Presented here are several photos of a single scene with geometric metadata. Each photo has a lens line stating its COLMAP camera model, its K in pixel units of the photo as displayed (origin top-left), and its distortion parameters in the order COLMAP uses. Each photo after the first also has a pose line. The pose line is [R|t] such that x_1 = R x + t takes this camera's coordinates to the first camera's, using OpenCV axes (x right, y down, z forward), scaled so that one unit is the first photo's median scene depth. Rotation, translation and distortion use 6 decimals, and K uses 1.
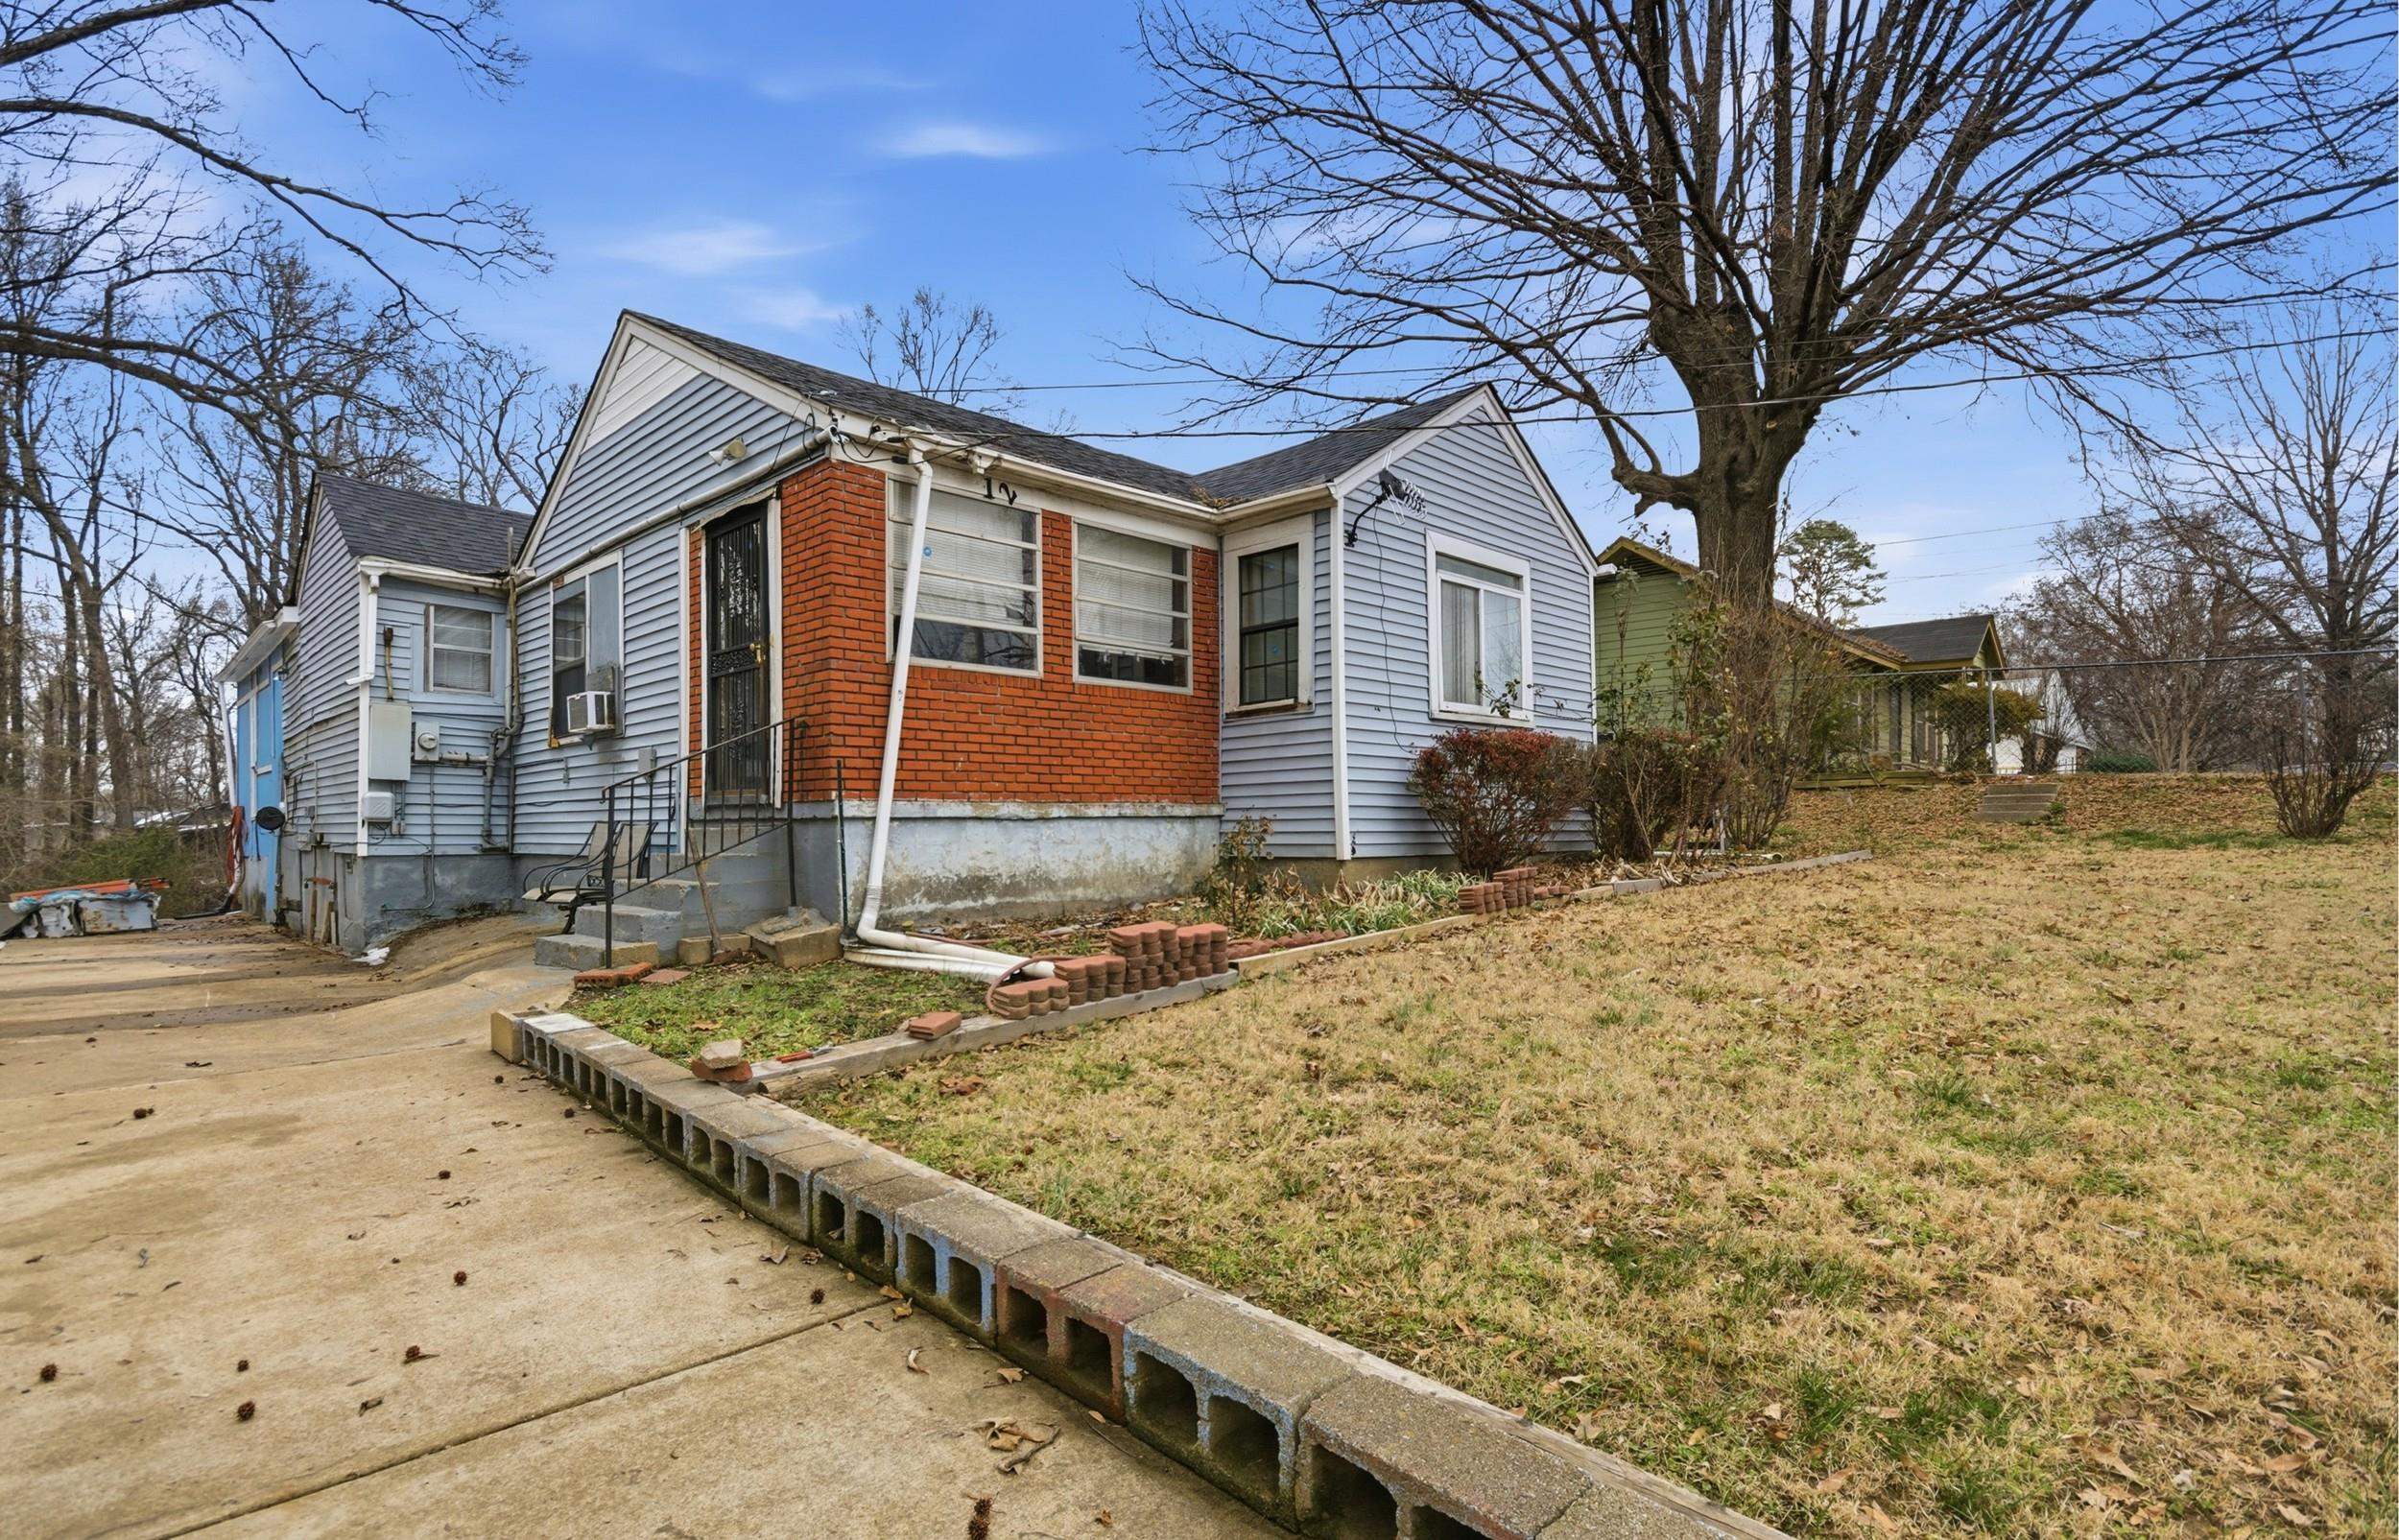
lens RADIAL K [[1084.3, 0, 1199.5], [0, 1084.3, 770.0], [0, 0, 1]] dist [-0.003004, -0.001536]
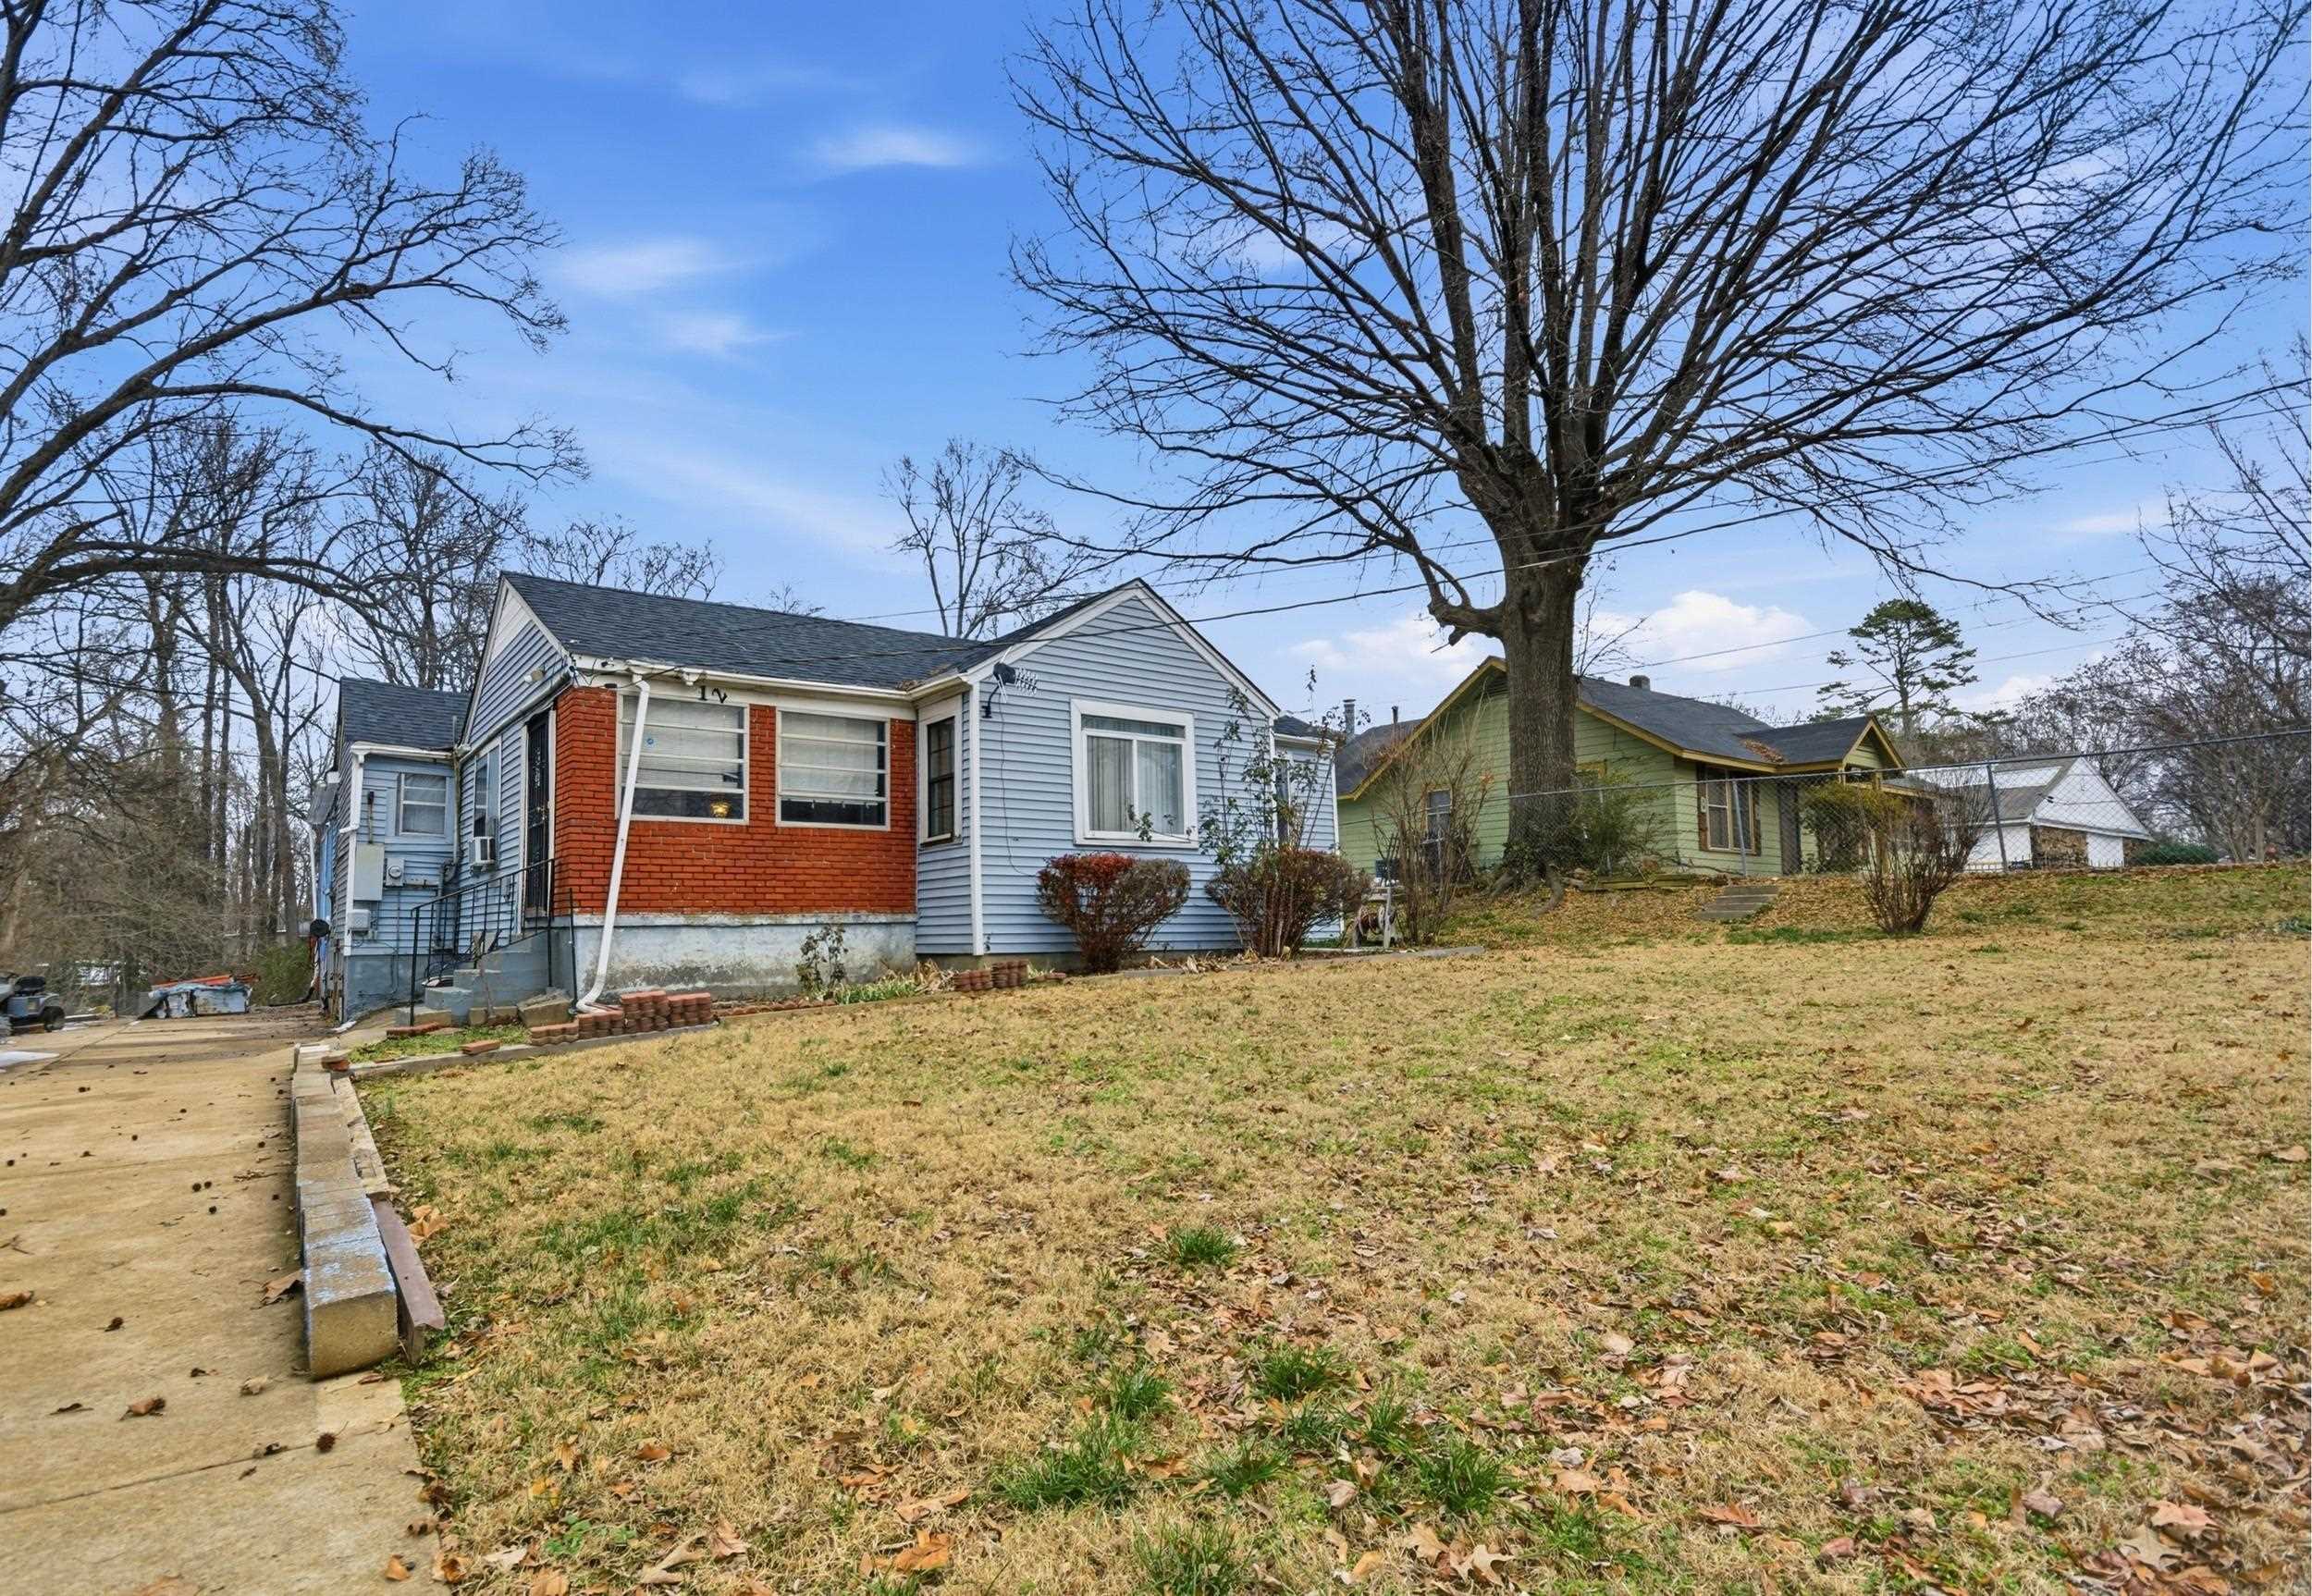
lens RADIAL K [[1104.1, 0, 1156.0], [0, 1104.1, 798.0], [0, 0, 1]] dist [-0.003847, 0.000195]
pose [[0.989236, -0.024216, -0.144308, 0.495930], [0.014715, 0.997675, -0.066546, -0.013916], [0.145584, 0.063706, 0.987293, -0.279232]]
